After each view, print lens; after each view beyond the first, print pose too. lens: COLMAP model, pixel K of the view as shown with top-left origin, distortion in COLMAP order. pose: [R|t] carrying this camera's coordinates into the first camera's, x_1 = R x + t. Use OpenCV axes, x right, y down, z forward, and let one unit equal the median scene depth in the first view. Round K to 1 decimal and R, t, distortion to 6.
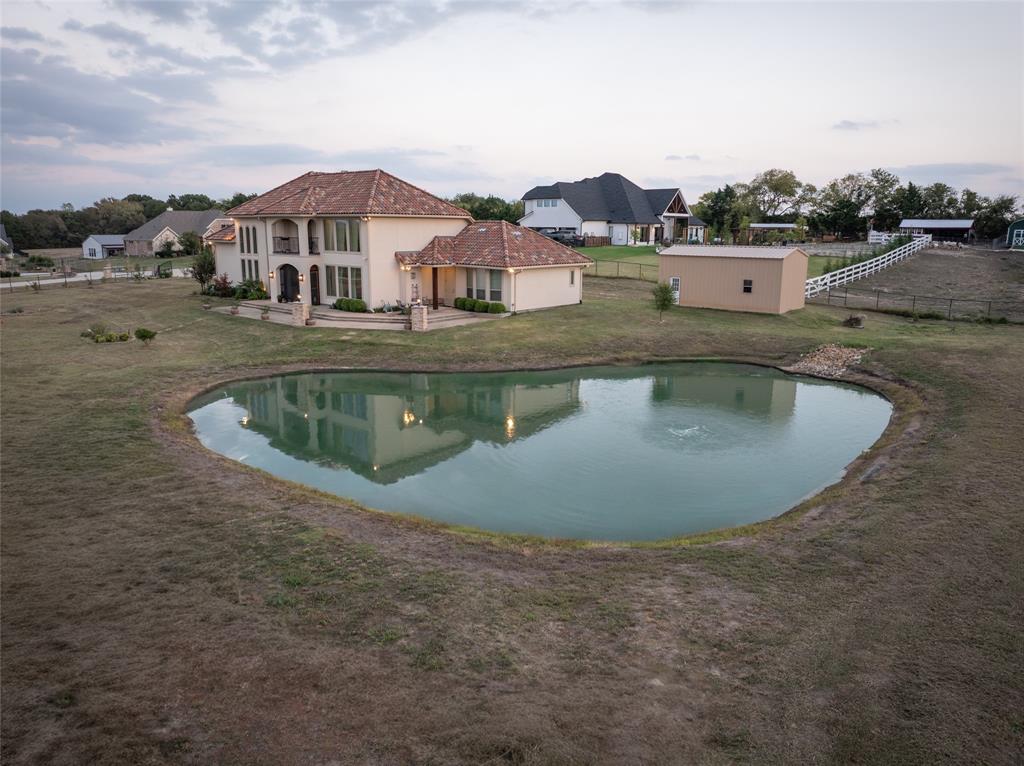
lens RADIAL K [[739.9, 0, 512.0], [0, 739.9, 383.0], [0, 0, 1]] dist [-0.033935, -0.009039]
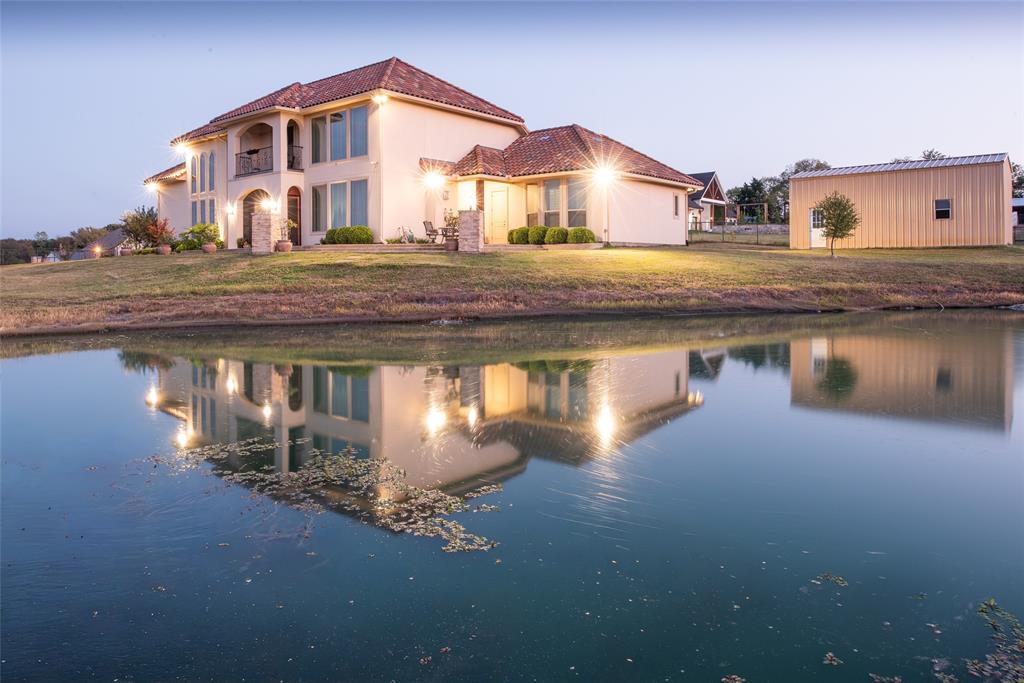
lens RADIAL K [[717.0, 0, 506.9], [0, 717.0, 264.6], [0, 0, 1]] dist [-0.005309, 0.000285]
pose [[0.999622, -0.013090, 0.024170, -0.091640], [0.017950, 0.976809, -0.213358, 0.048987], [-0.020817, 0.213711, 0.976675, 0.372500]]
